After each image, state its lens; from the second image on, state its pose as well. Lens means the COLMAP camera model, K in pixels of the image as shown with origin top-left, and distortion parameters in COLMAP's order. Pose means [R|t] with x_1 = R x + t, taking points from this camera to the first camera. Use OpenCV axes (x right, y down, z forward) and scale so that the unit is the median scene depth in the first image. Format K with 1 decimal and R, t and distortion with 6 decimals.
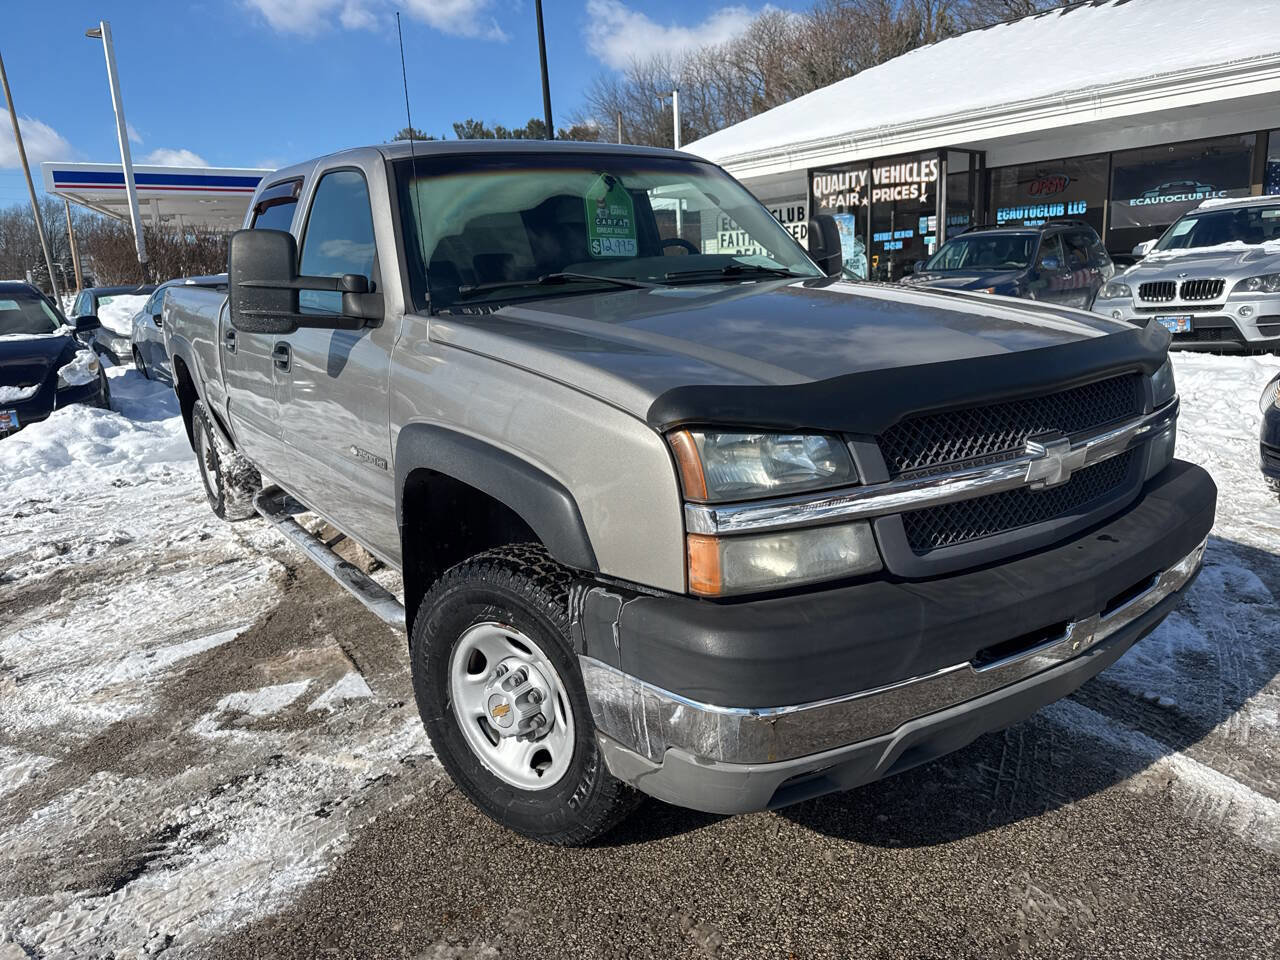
lens RADIAL K [[924.2, 0, 633.9], [0, 924.2, 480.0], [0, 0, 1]] dist [0.013146, -0.018127]
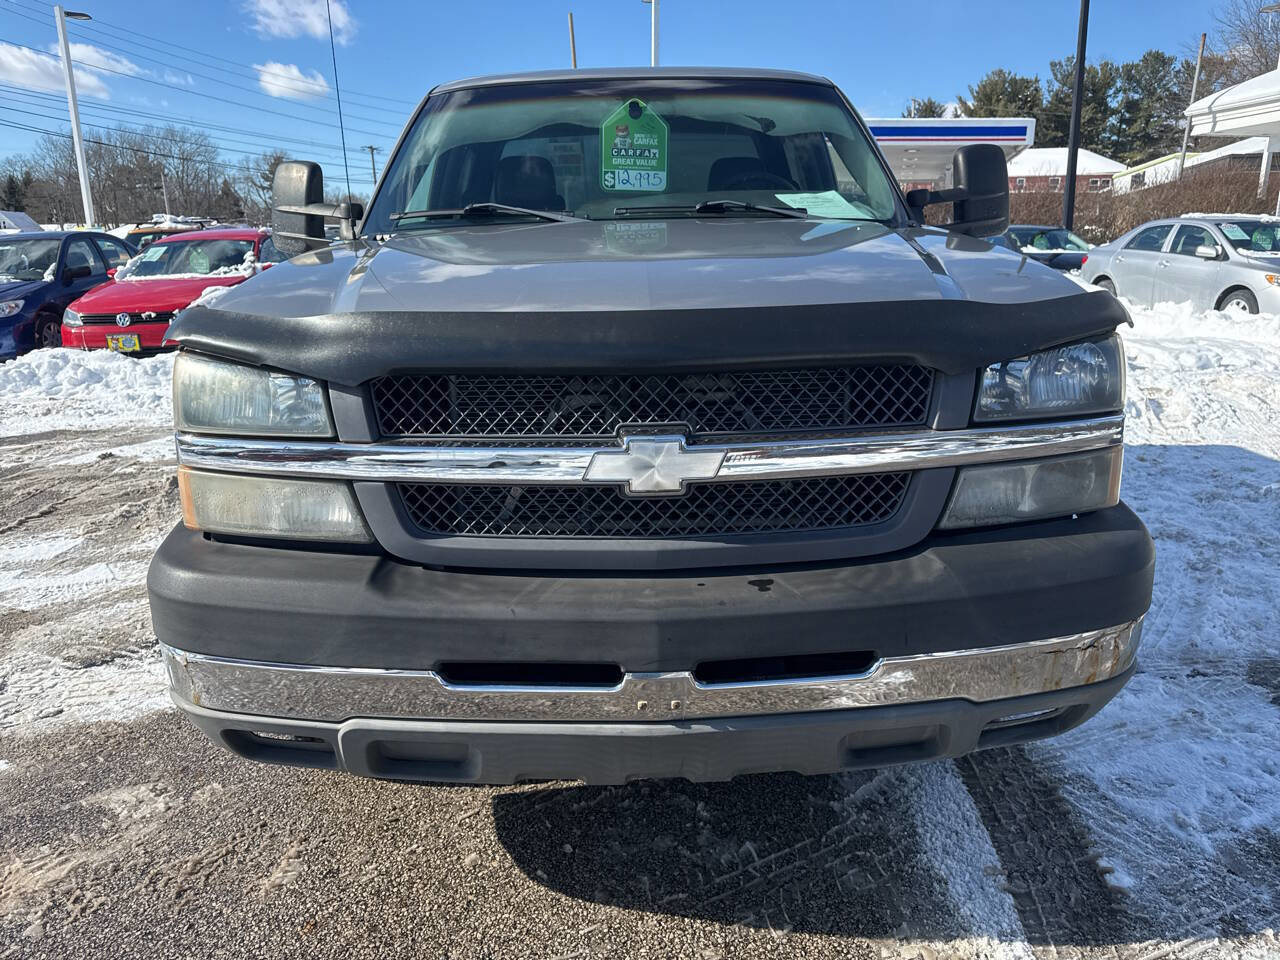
lens RADIAL K [[924.2, 0, 635.1], [0, 924.2, 477.8], [0, 0, 1]] dist [0.013146, -0.018127]
pose [[0.832166, 0.178488, -0.525016, 0.451521], [-0.152703, 0.983937, 0.092467, -0.040028], [0.533087, 0.003223, 0.846055, 0.193995]]
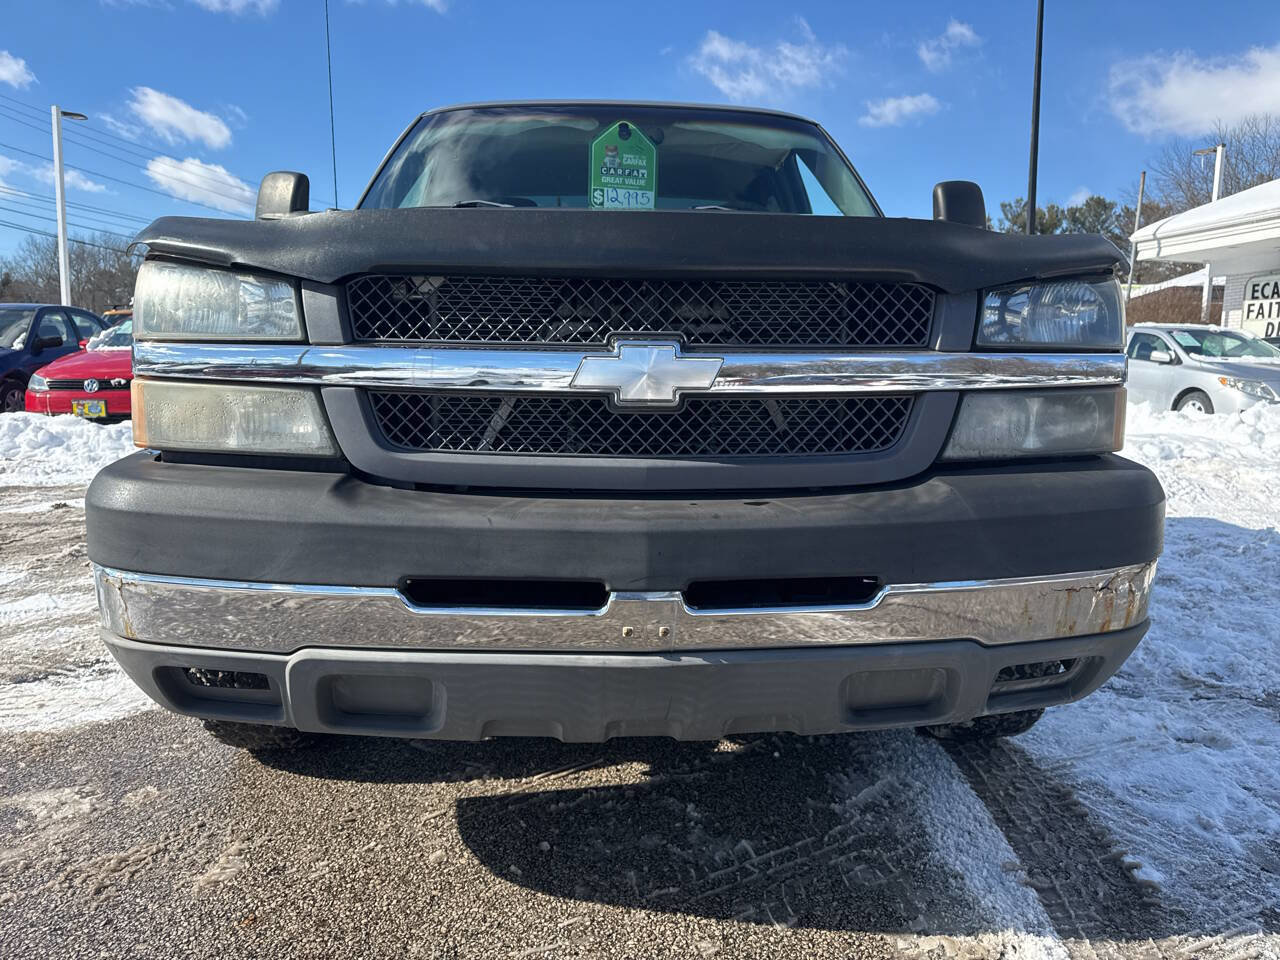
lens RADIAL K [[924.2, 0, 645.7], [0, 924.2, 470.4], [0, 0, 1]] dist [0.013146, -0.018127]
pose [[0.852212, 0.112911, -0.510867, 0.444437], [-0.159975, 0.985906, -0.048961, 0.051642], [0.498138, 0.123451, 0.858264, 0.216727]]
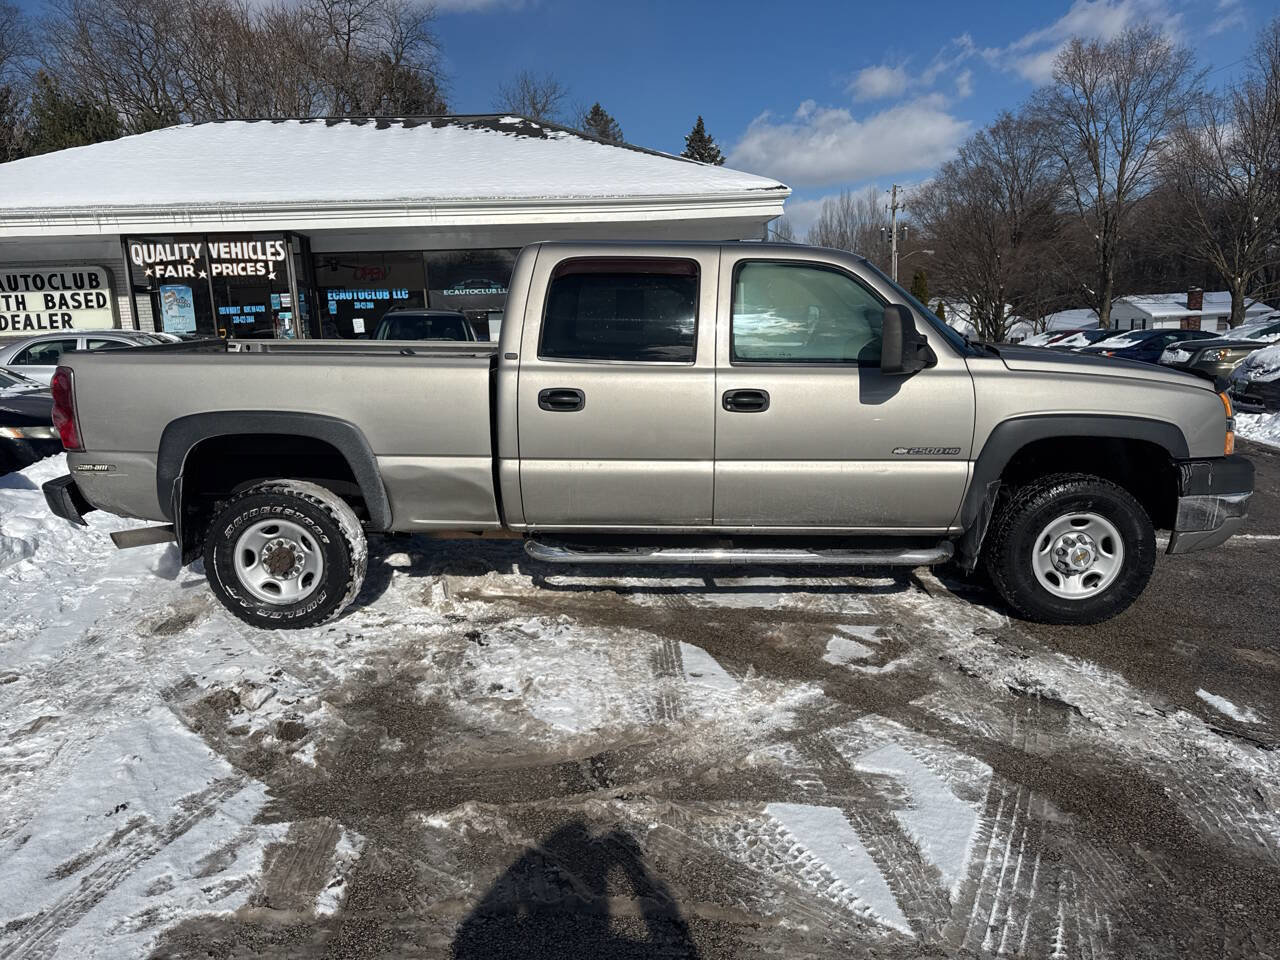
lens RADIAL K [[924.2, 0, 637.3], [0, 924.2, 474.4], [0, 0, 1]] dist [0.013146, -0.018127]
pose [[0.569230, -0.104620, 0.815495, -1.339938], [0.175256, 0.984515, 0.003972, -0.056724], [-0.803282, 0.140659, 0.578751, 0.364395]]
